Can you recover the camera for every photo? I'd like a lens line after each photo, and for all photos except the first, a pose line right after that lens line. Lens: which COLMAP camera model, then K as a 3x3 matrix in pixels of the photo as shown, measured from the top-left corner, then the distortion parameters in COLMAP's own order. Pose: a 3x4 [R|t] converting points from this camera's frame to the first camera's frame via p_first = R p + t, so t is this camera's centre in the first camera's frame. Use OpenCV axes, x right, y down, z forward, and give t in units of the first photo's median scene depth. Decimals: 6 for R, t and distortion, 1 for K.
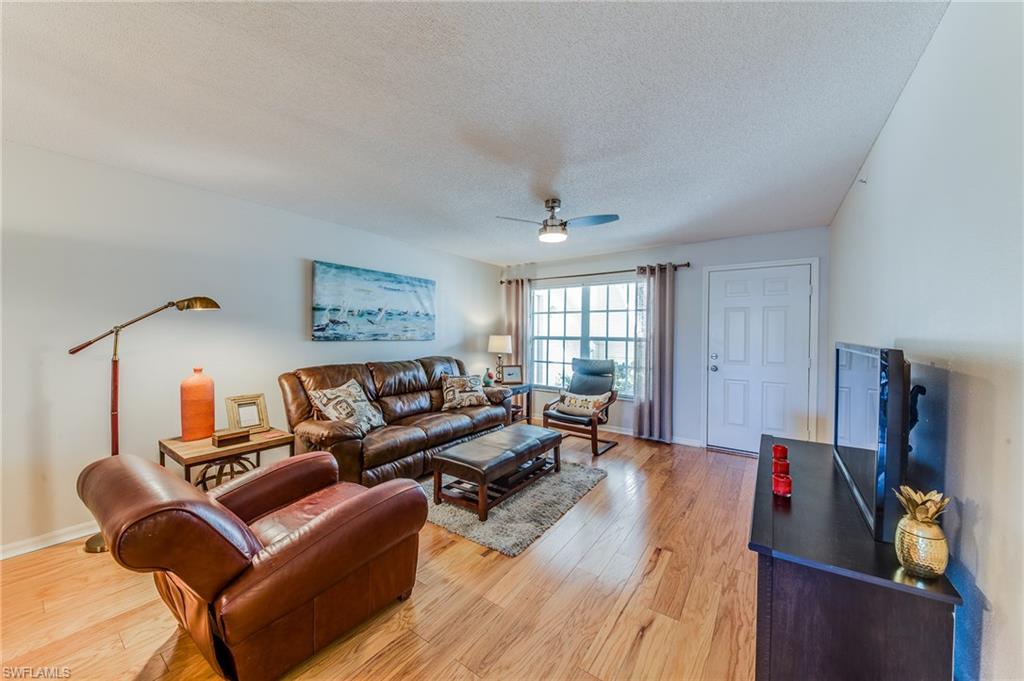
lens RADIAL K [[363.9, 0, 511.4], [0, 363.9, 336.4], [0, 0, 1]] dist [0.037526, -0.023317]
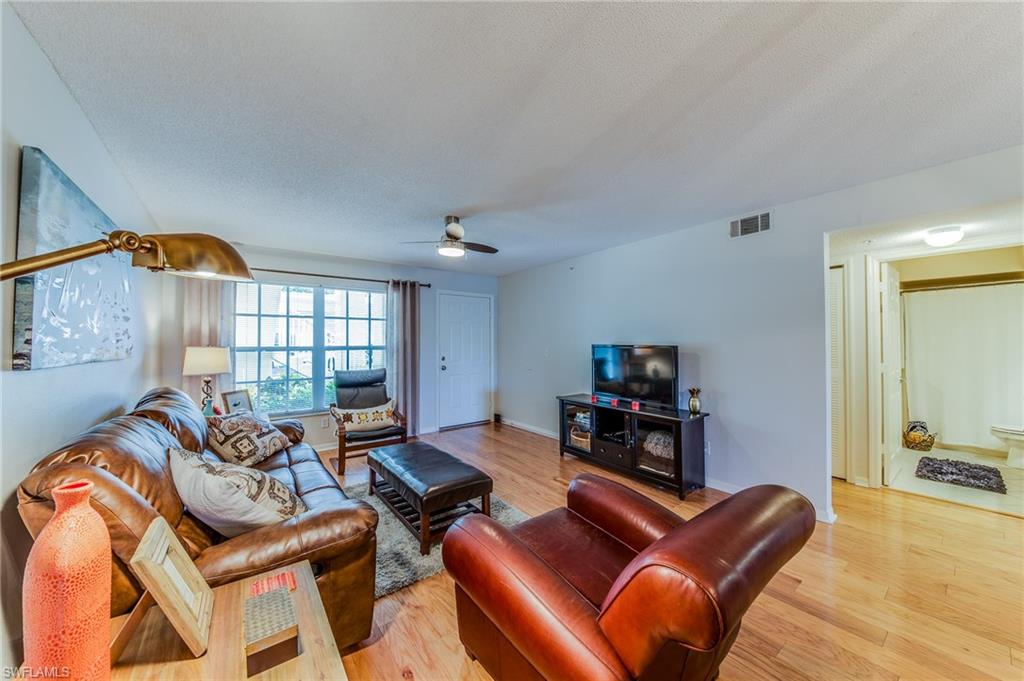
lens RADIAL K [[363.9, 0, 511.4], [0, 363.9, 336.4], [0, 0, 1]] dist [0.037526, -0.023317]
pose [[0.299843, 0.005006, 0.953975, -0.618635], [0.015532, 0.999828, -0.010128, -0.008349], [-0.953862, 0.017854, 0.299714, 0.381401]]
